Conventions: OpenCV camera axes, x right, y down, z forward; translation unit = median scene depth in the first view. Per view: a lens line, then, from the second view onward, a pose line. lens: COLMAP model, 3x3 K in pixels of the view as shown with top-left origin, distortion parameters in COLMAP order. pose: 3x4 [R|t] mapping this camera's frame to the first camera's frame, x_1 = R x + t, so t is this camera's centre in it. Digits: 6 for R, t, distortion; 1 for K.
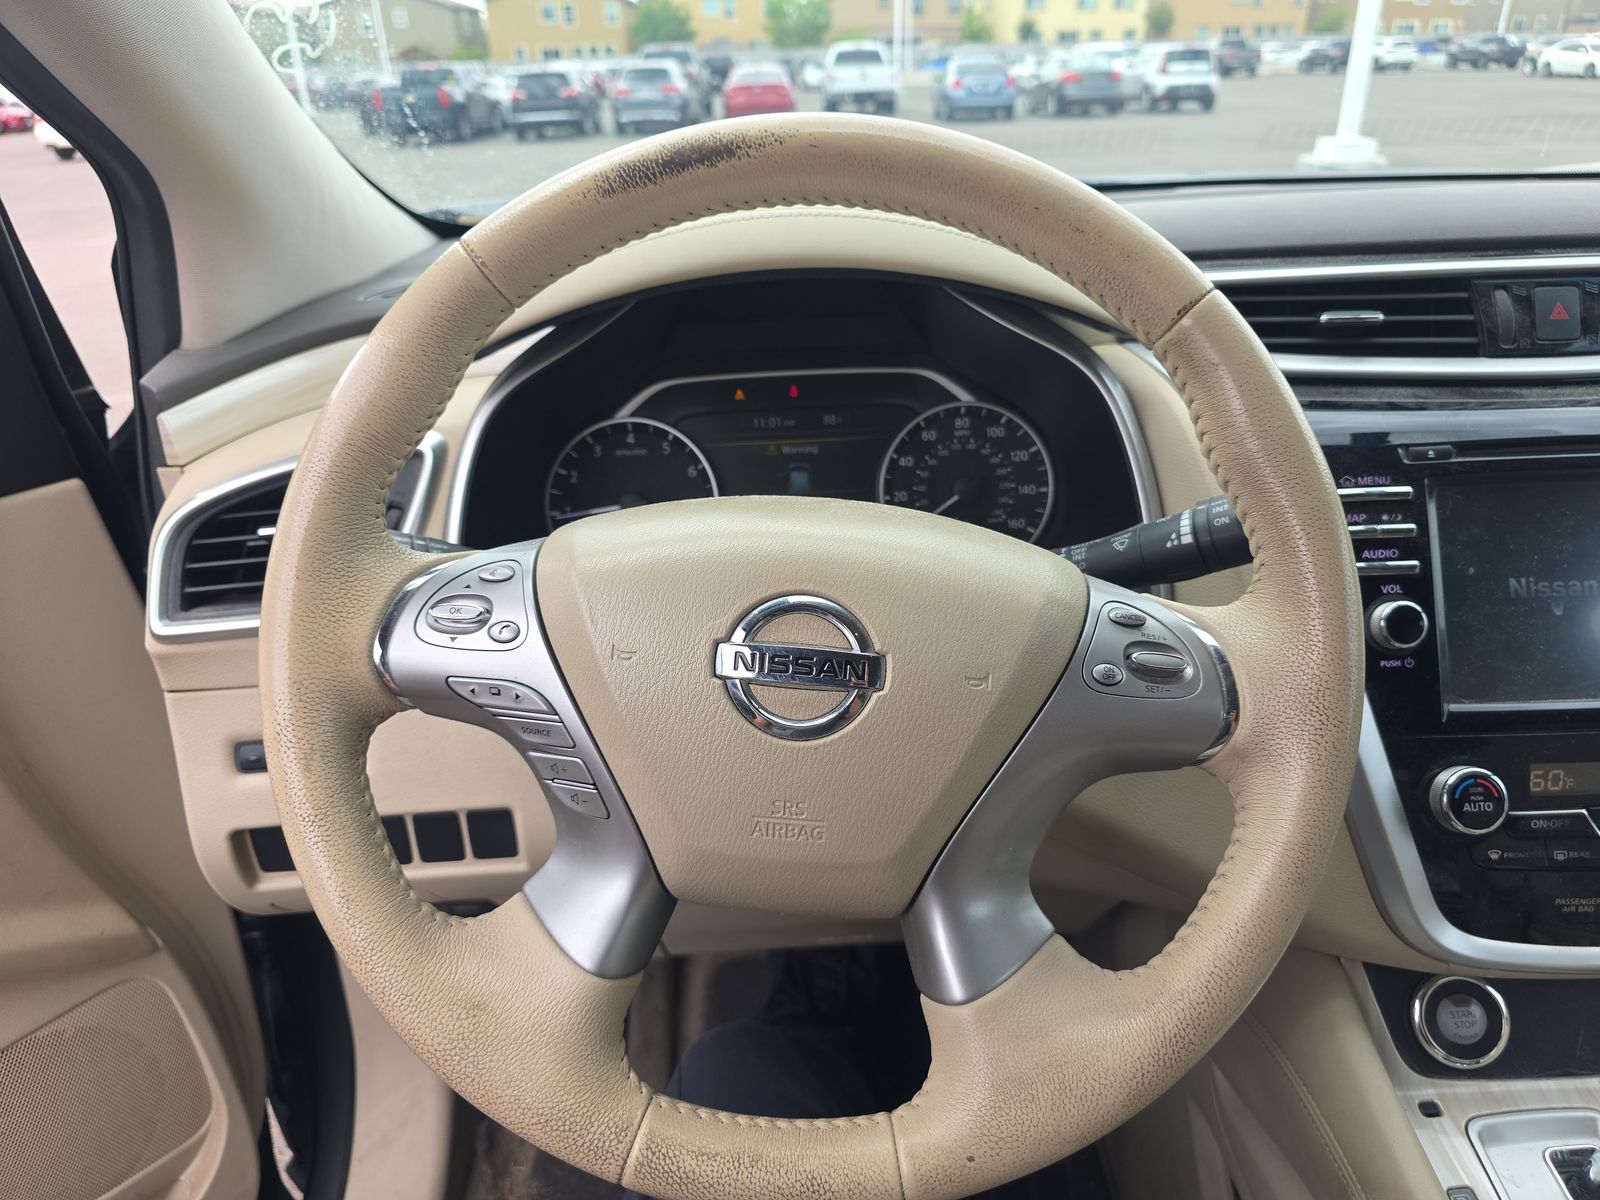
lens RADIAL K [[1096.8, 0, 807.8], [0, 1096.8, 608.7], [0, 0, 1]] dist [0.034488, -0.027120]
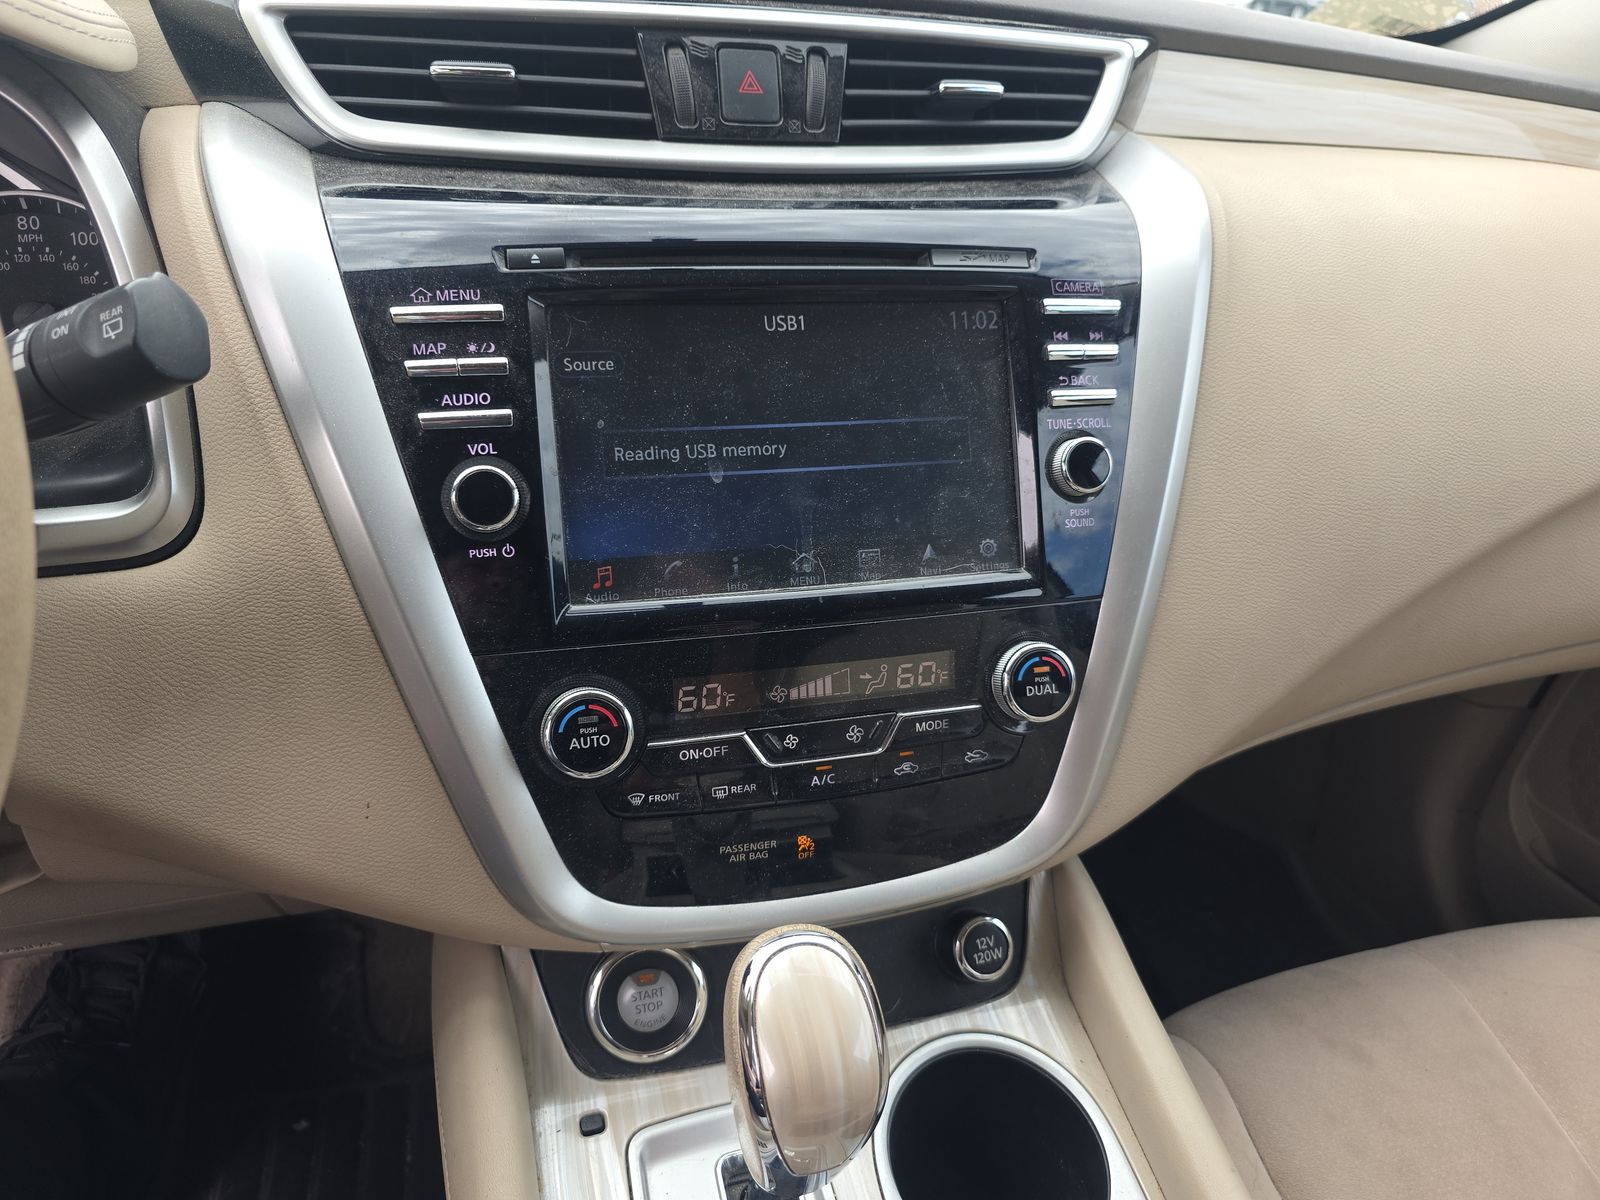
lens RADIAL K [[1096.8, 0, 787.3], [0, 1096.8, 592.4], [0, 0, 1]] dist [0.034488, -0.027120]
pose [[0.969278, -0.043417, 0.242105, 0.499800], [0.025190, 0.996644, 0.077882, 0.022366], [-0.244674, -0.069390, 0.967119, 0.233815]]
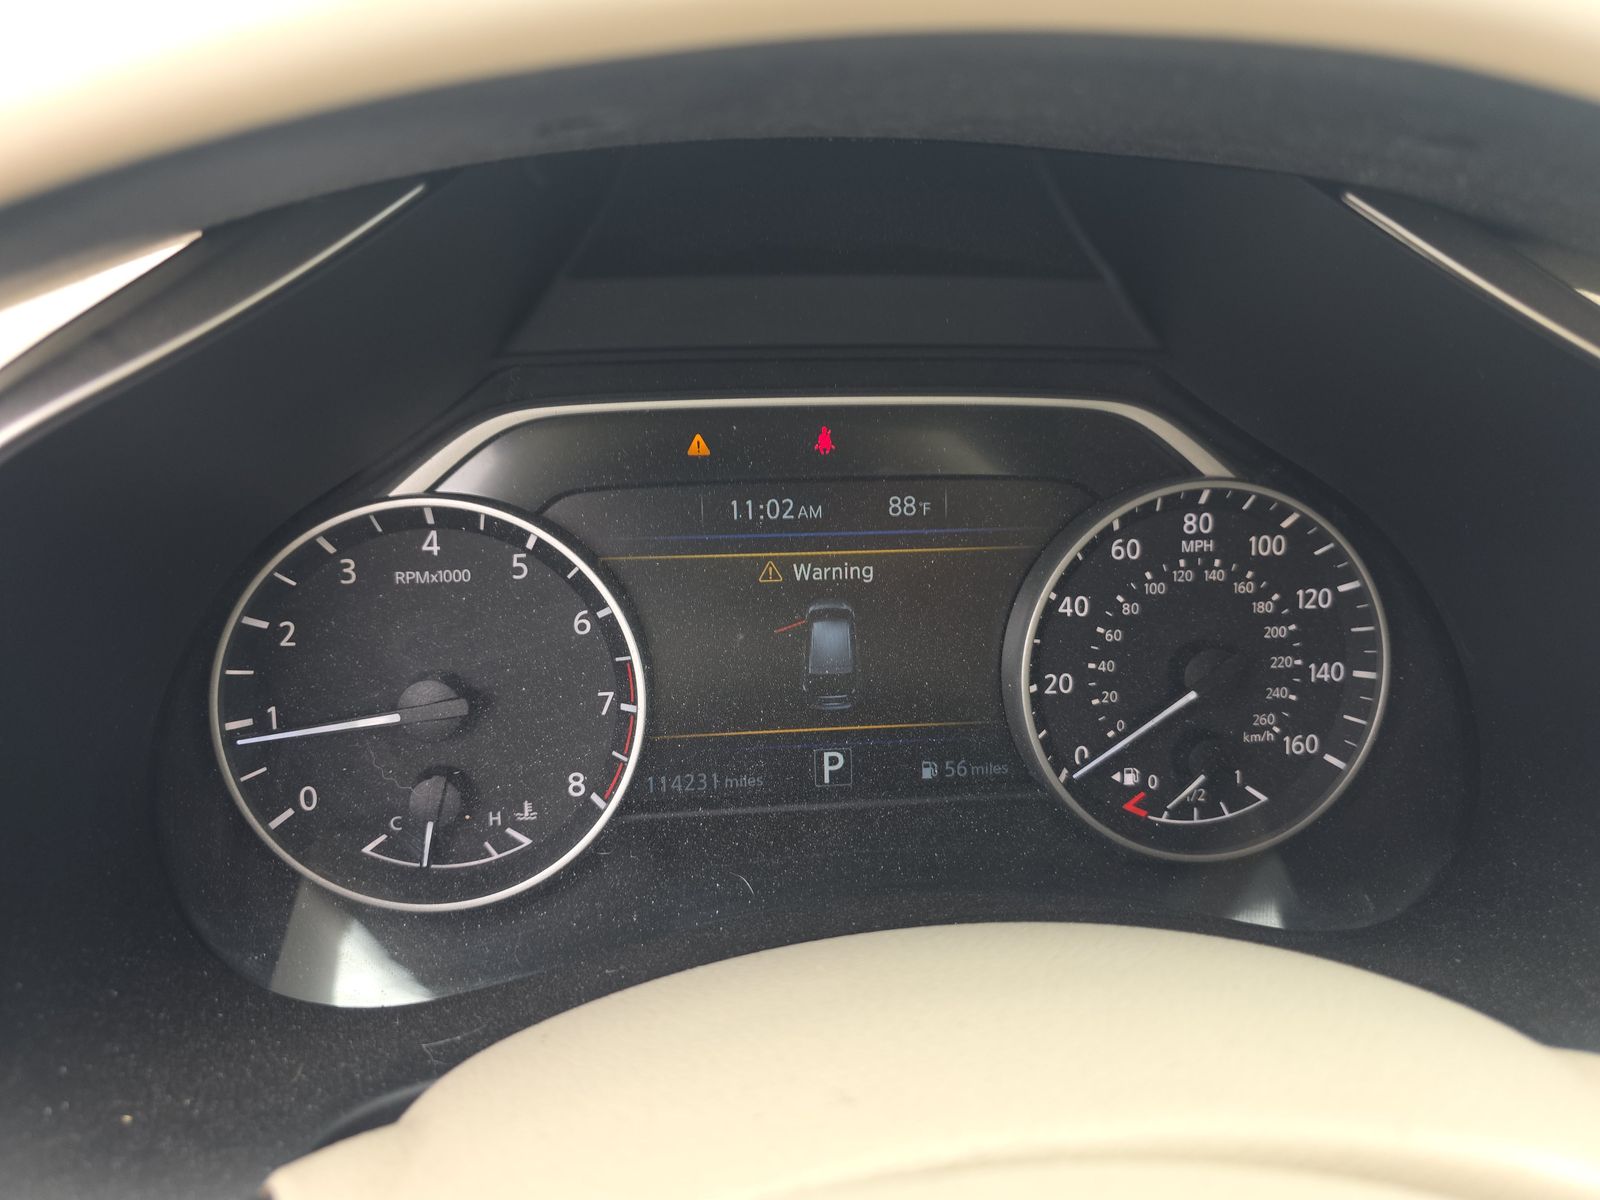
lens RADIAL K [[1096.8, 0, 808.6], [0, 1096.8, 601.5], [0, 0, 1]] dist [0.034488, -0.027120]
pose [[0.991551, 0.010744, 0.129273, -0.088083], [-0.015958, 0.999097, 0.039365, -0.180434], [-0.128733, -0.041095, 0.990827, 0.679418]]
